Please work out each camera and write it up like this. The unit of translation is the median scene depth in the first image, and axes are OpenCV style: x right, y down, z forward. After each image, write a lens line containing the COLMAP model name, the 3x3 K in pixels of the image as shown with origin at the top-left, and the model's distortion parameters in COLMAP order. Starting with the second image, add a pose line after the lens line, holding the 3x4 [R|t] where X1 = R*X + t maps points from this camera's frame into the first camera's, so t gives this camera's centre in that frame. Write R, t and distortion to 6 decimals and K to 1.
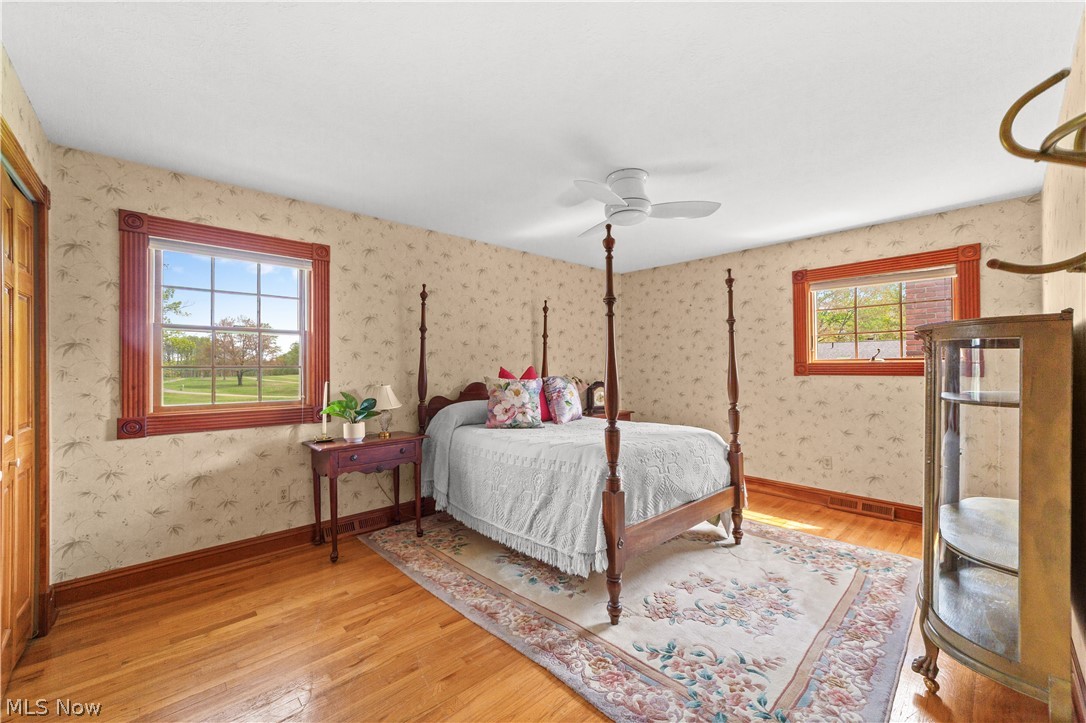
lens RADIAL K [[421.5, 0, 538.1], [0, 421.5, 373.7], [0, 0, 1]] dist [-0.012236, 0.009085]
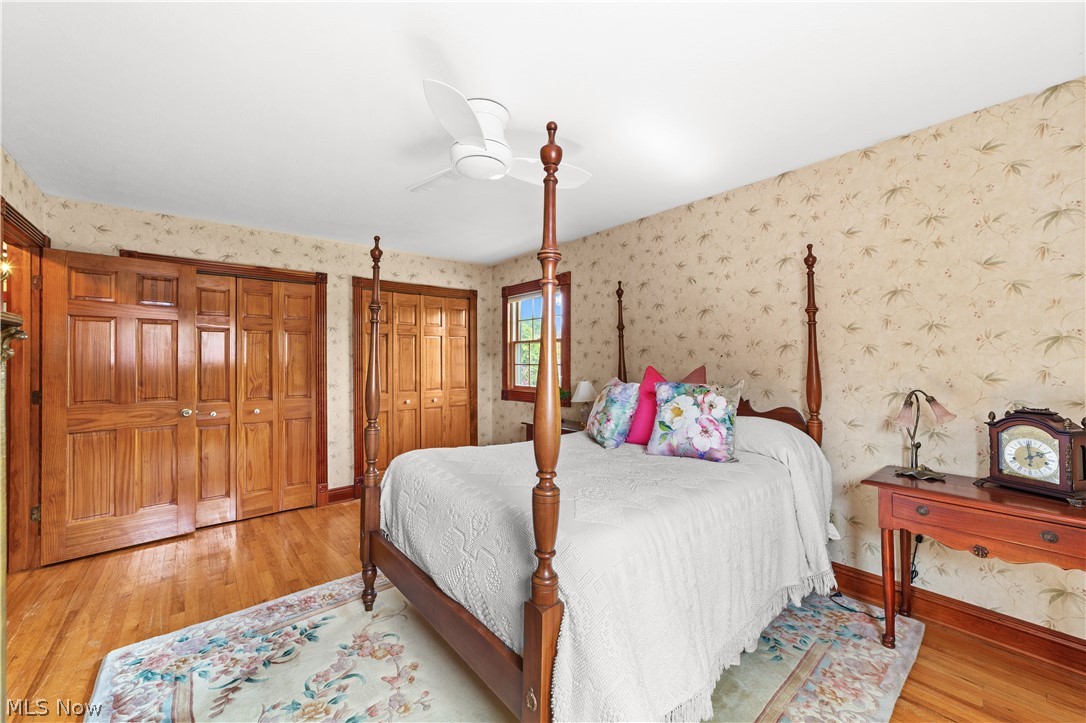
lens RADIAL K [[417.5, 0, 541.5], [0, 417.5, 367.4], [0, 0, 1]] dist [-0.019689, 0.008833]
pose [[-0.021035, 0.015603, -0.999657, 1.065123], [-0.013517, 0.999782, 0.015890, -0.037426], [0.999687, 0.013846, -0.020820, 1.274257]]
